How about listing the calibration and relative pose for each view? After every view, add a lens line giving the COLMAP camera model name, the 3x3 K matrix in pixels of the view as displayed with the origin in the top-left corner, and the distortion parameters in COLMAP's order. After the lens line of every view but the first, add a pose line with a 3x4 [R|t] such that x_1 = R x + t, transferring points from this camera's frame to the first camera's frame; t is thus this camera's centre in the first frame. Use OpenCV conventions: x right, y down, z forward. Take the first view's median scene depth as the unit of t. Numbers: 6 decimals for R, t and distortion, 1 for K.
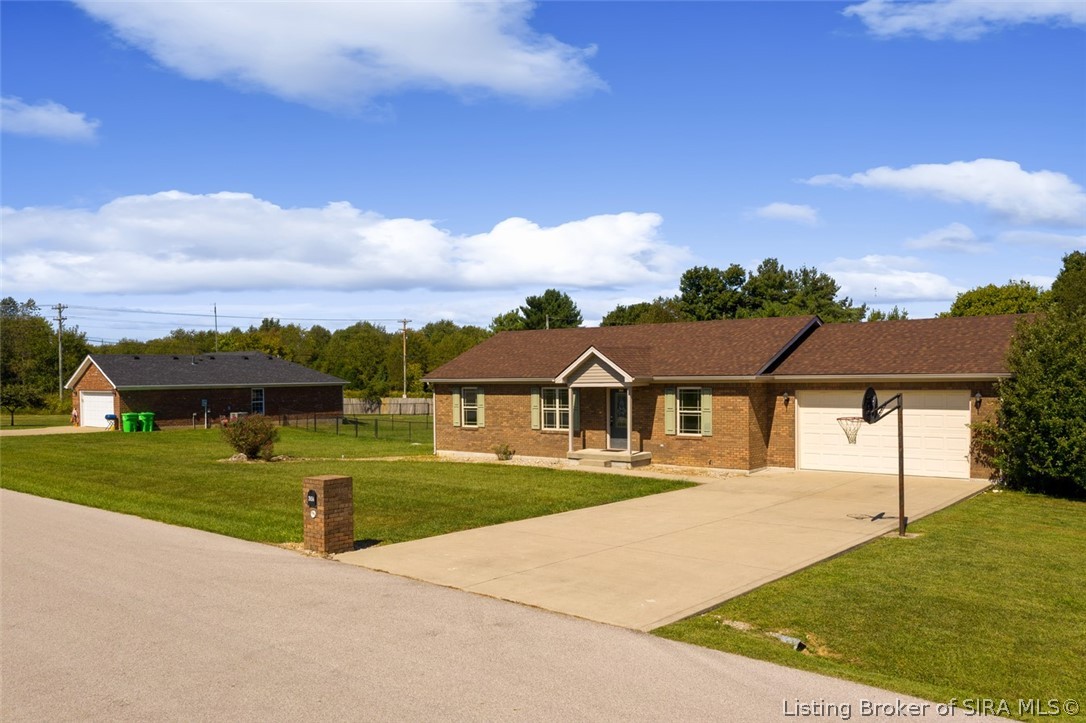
lens RADIAL K [[885.1, 0, 546.6], [0, 885.1, 423.4], [0, 0, 1]] dist [-0.012172, -0.003474]
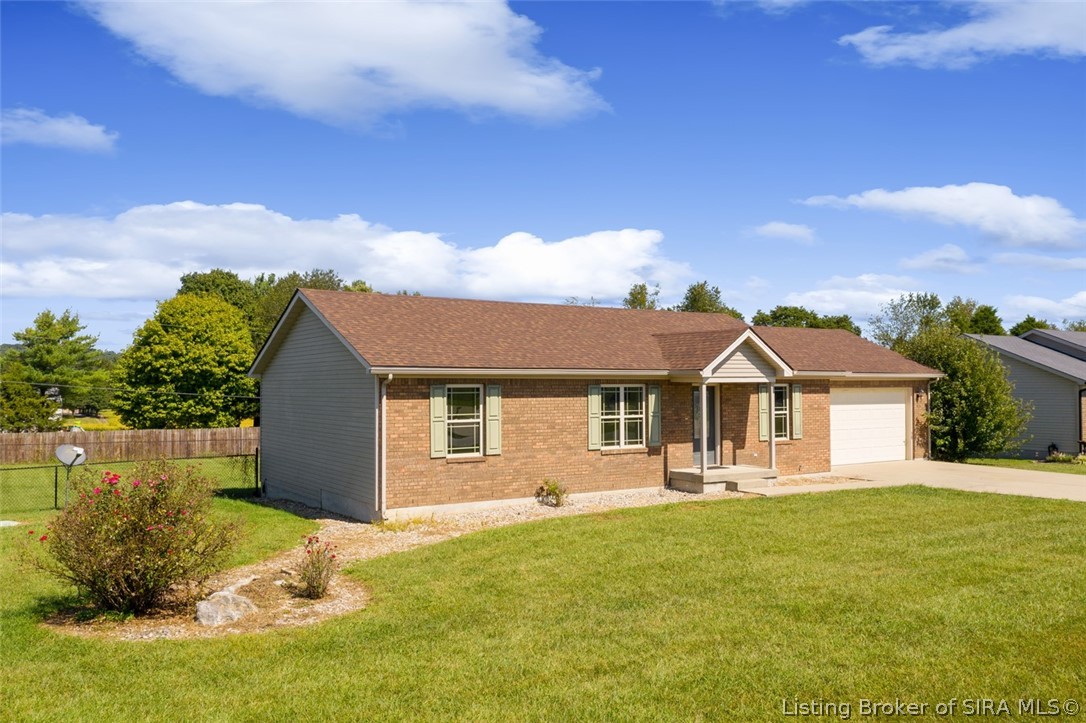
lens RADIAL K [[857.8, 0, 543.0], [0, 857.8, 361.5], [0, 0, 1]] dist [-0.010703, 0.000518]
pose [[0.307452, 0.040505, 0.950701, -0.682097], [0.052138, 0.996876, -0.059334, -0.024349], [-0.950134, 0.067810, 0.304380, 0.923764]]
